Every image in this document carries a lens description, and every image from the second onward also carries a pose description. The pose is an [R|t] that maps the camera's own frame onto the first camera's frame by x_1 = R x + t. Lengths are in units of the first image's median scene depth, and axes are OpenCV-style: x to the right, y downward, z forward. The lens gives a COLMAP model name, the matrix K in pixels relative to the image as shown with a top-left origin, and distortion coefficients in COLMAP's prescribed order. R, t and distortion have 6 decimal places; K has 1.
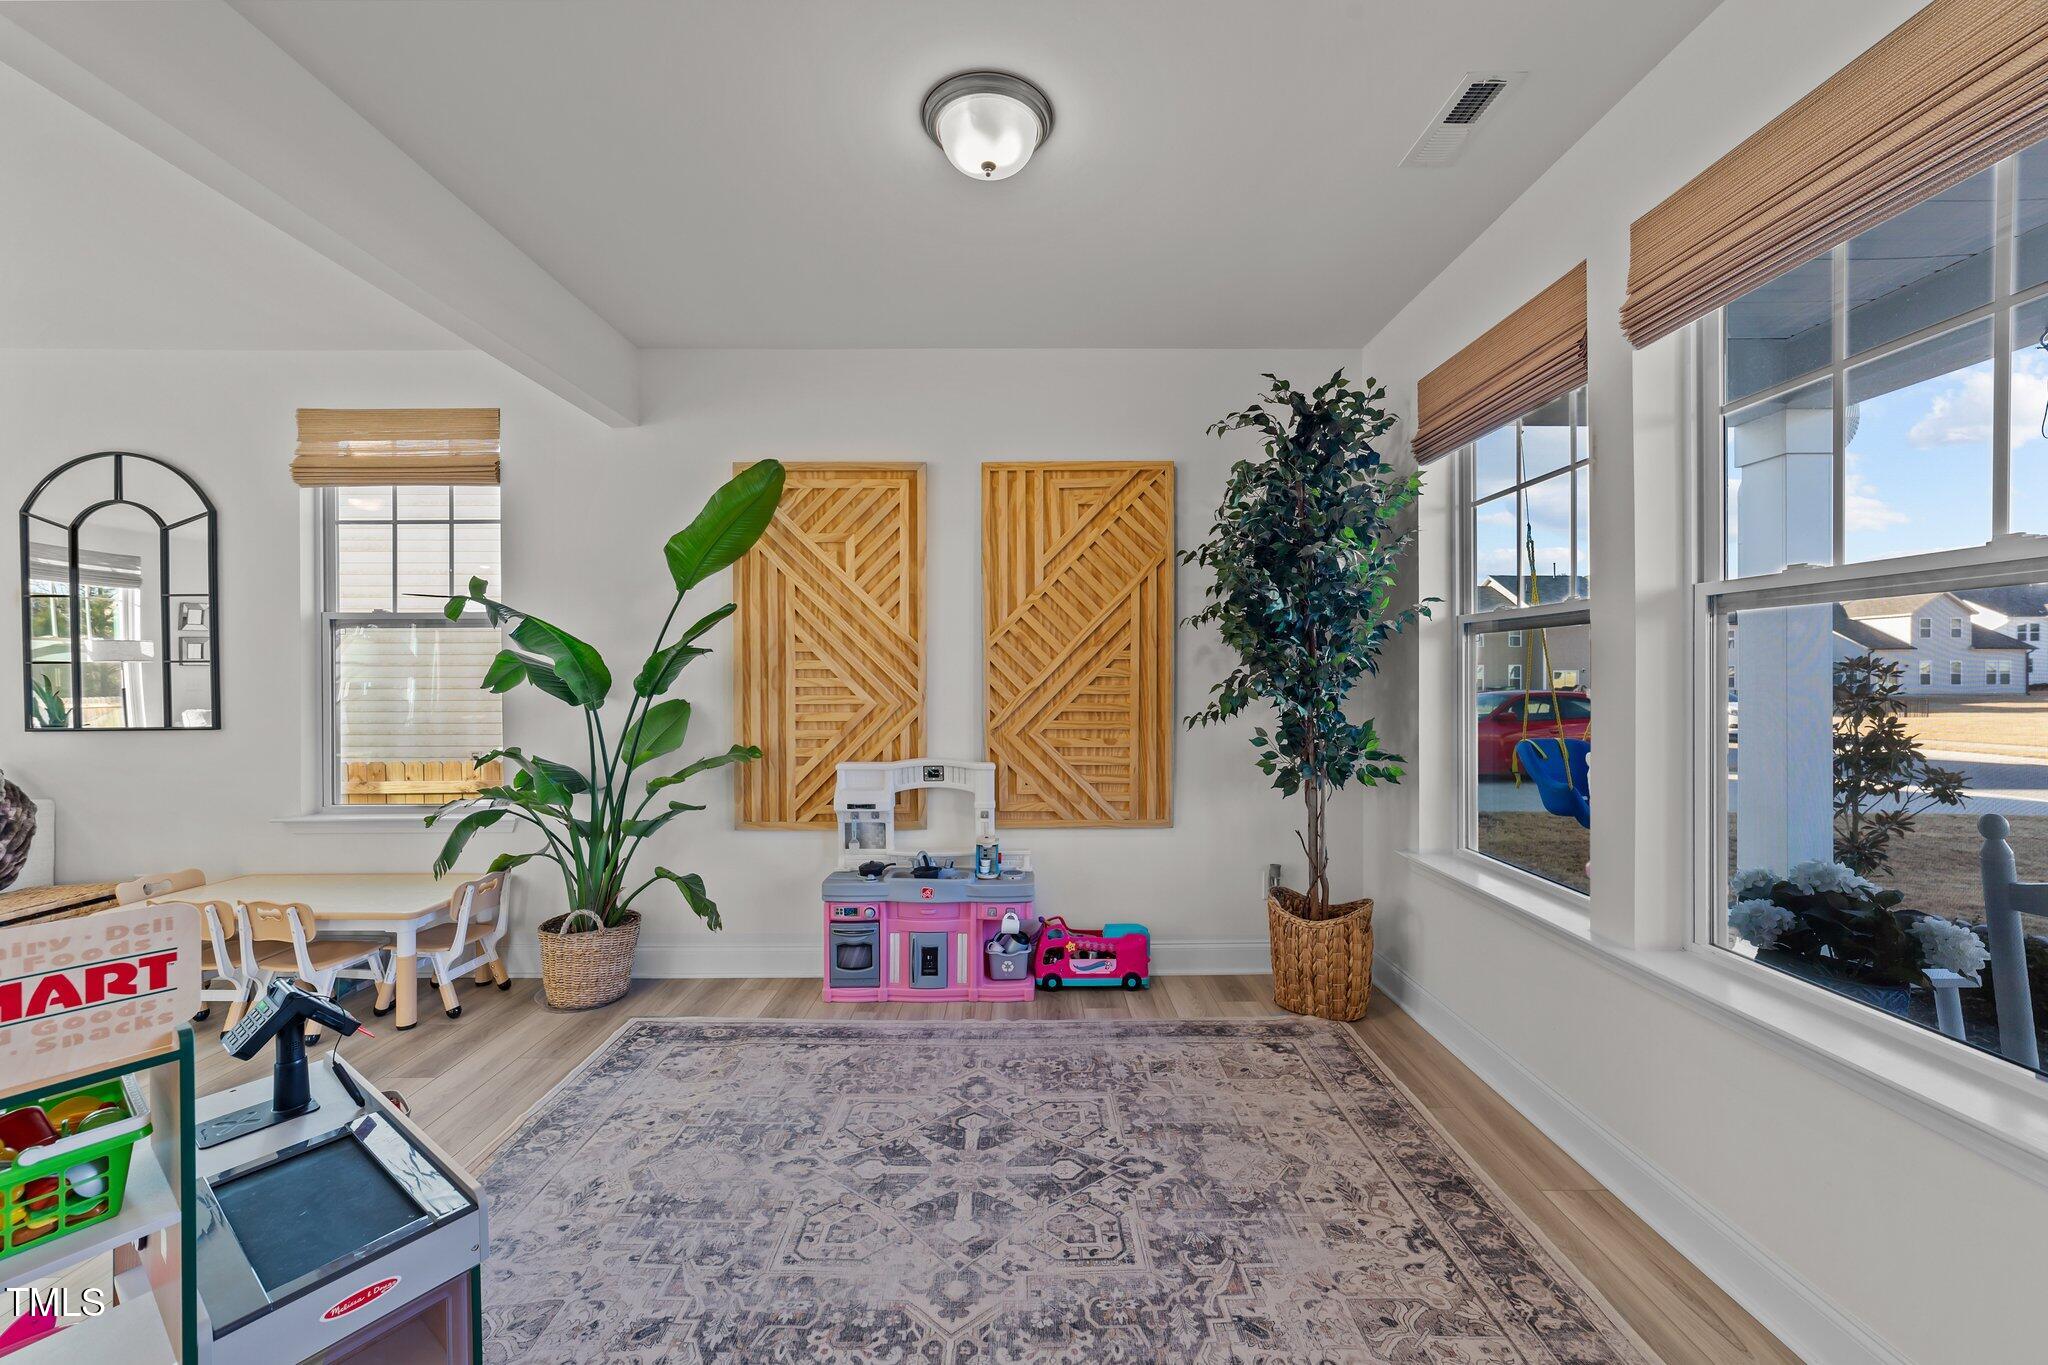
lens RADIAL K [[786.7, 0, 1028.1], [0, 786.7, 678.3], [0, 0, 1]] dist [-0.019272, 0.008262]
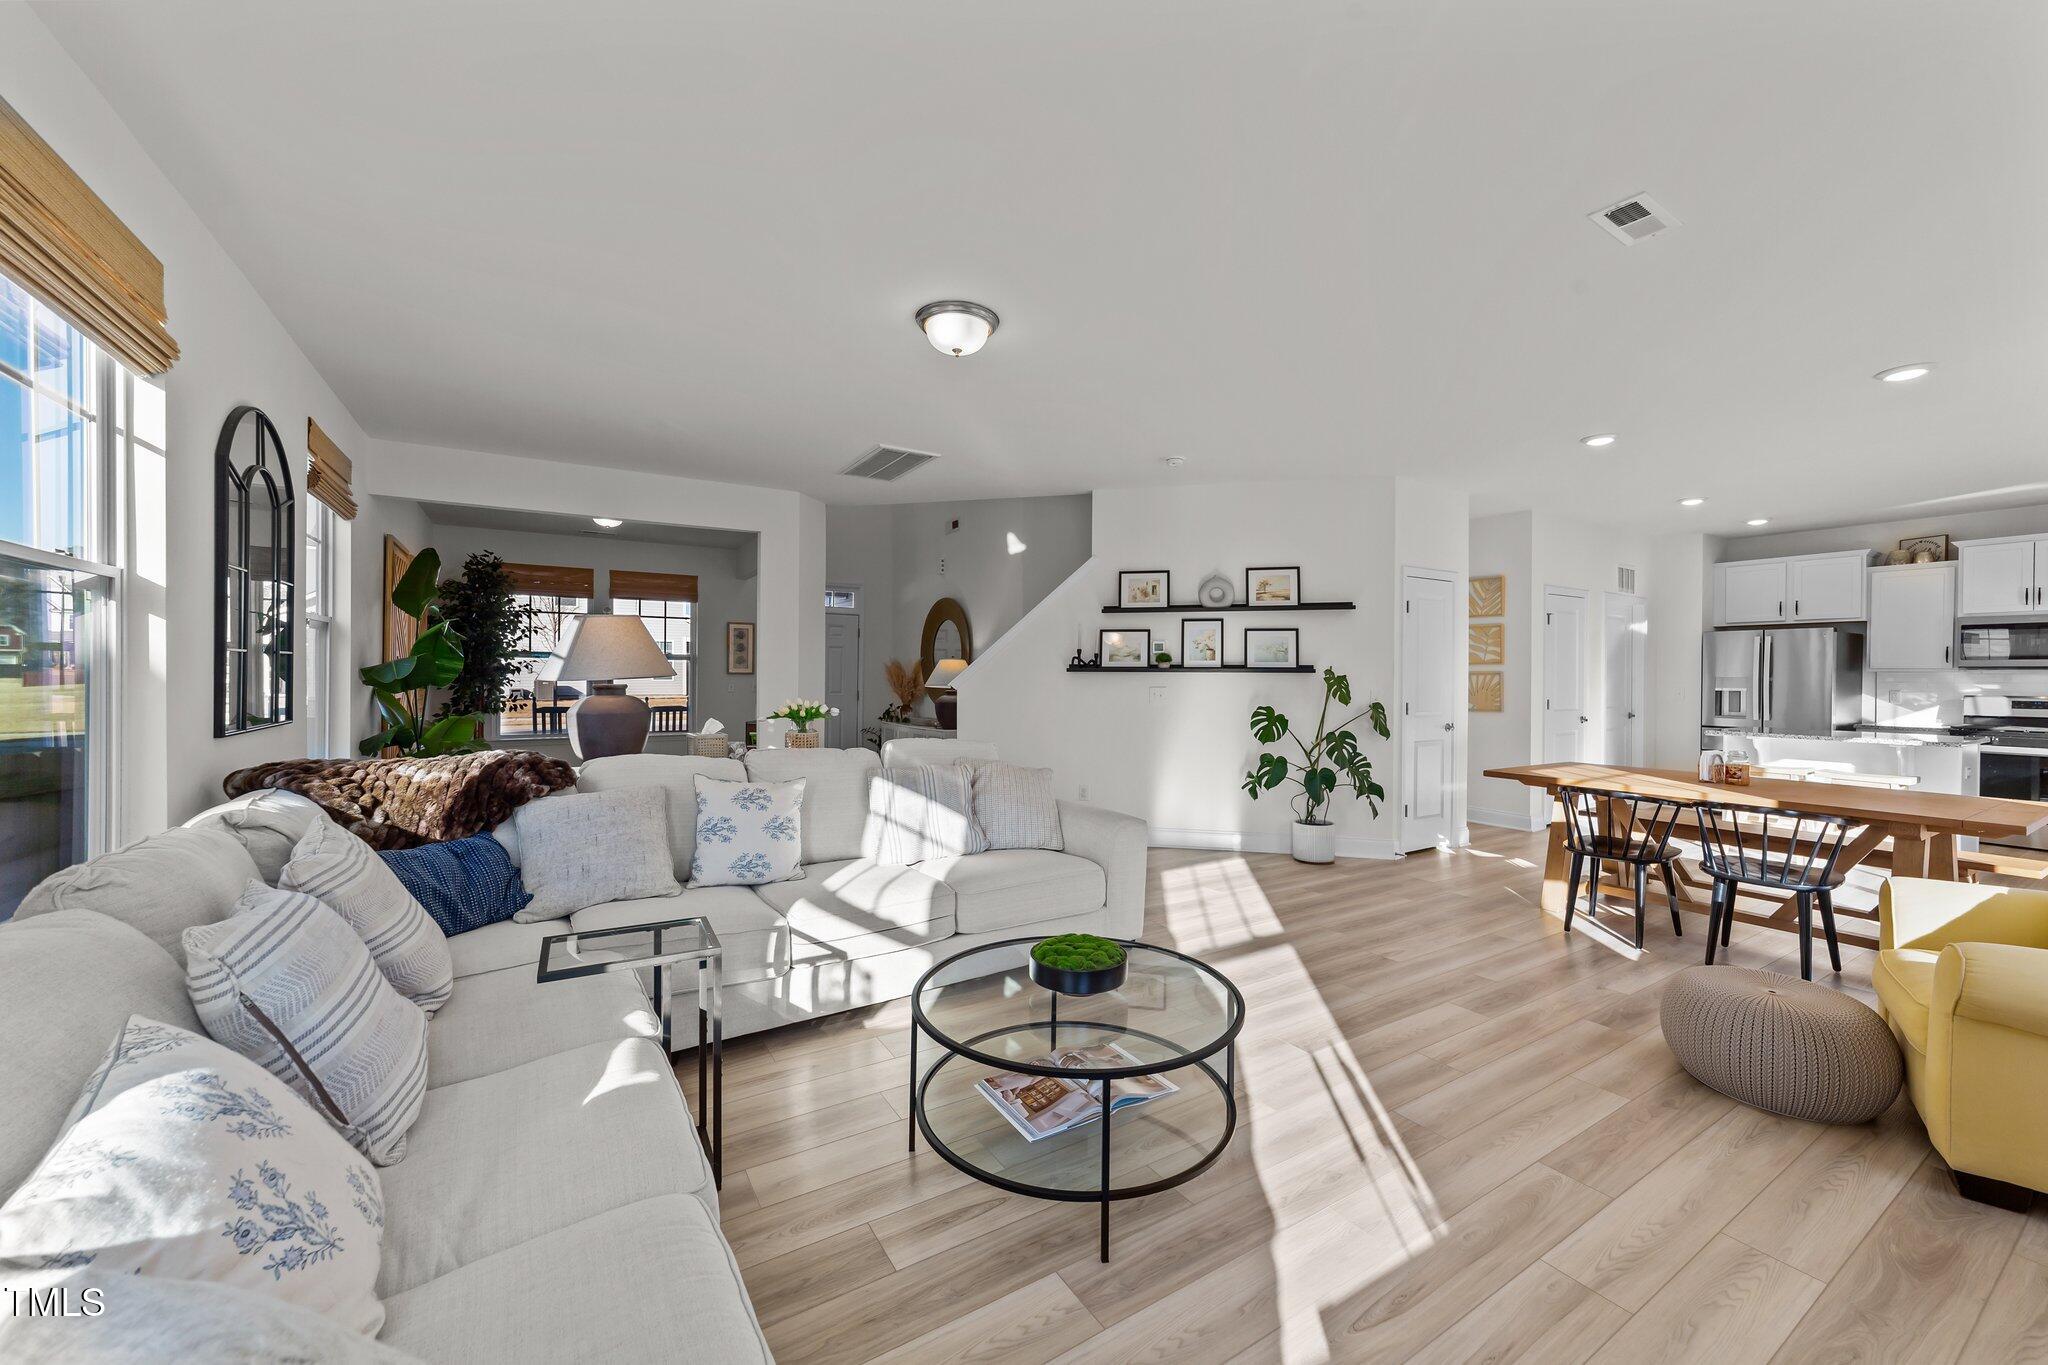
lens RADIAL K [[786.7, 0, 1023.4], [0, 786.7, 680.0], [0, 0, 1]] dist [-0.019272, 0.008262]
pose [[-0.514246, -0.005382, 0.857626, -2.635585], [0.002209, 0.999969, 0.007600, 0.006060], [-0.857640, 0.005803, -0.514218, 0.796512]]
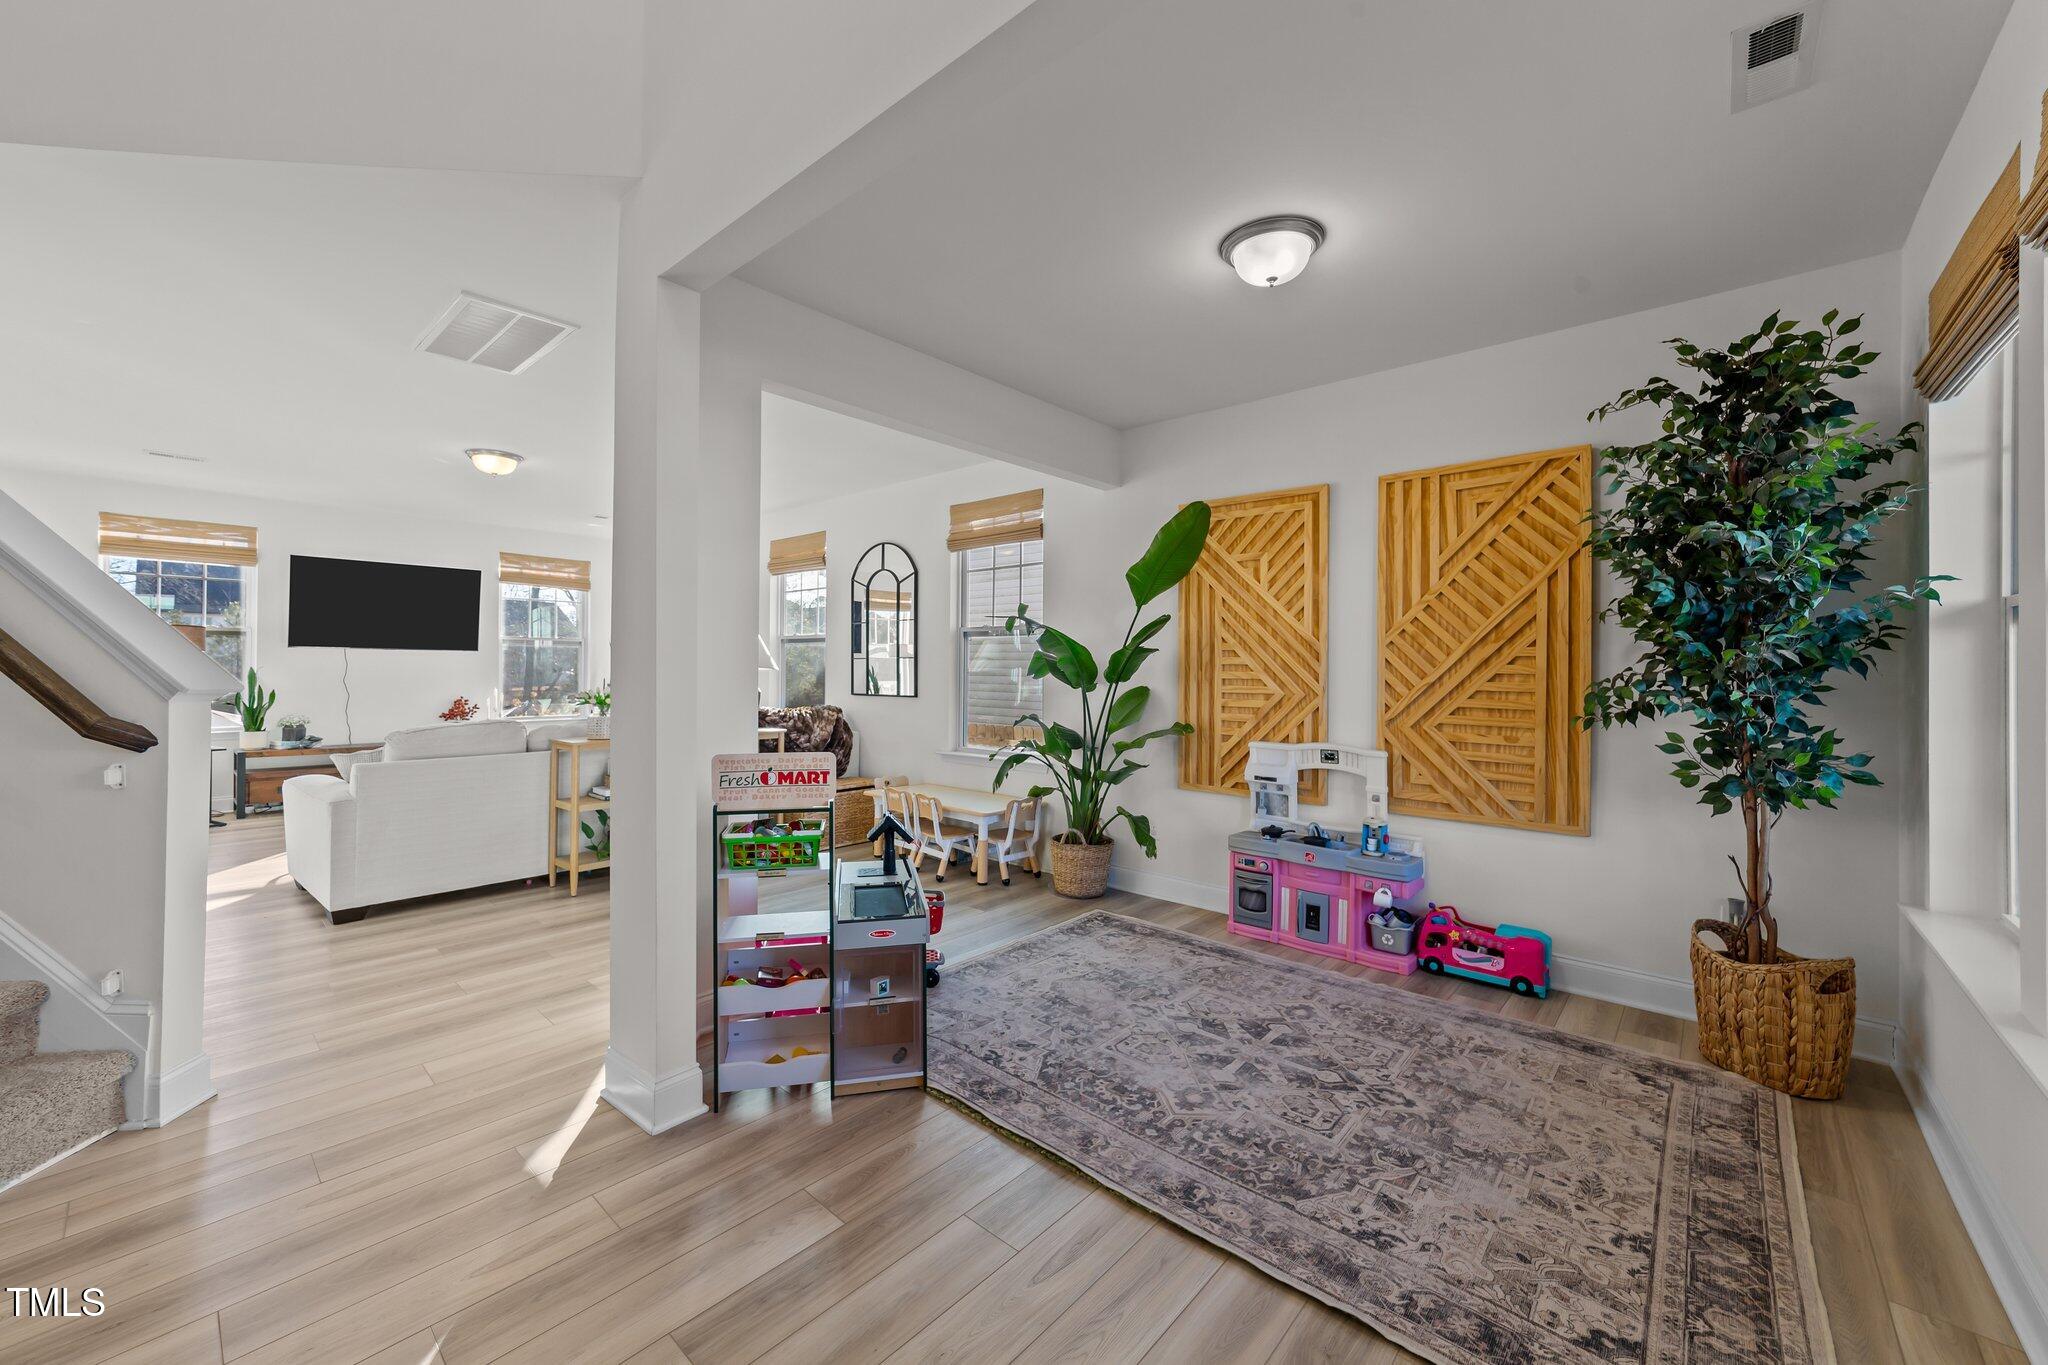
lens RADIAL K [[786.7, 0, 1022.4], [0, 786.7, 668.9], [0, 0, 1]] dist [-0.019272, 0.008262]
pose [[0.740933, 0.009716, -0.671509, 0.342392], [-0.014835, 0.999888, -0.001902, 0.002818], [0.671415, 0.011371, 0.740994, -0.153874]]
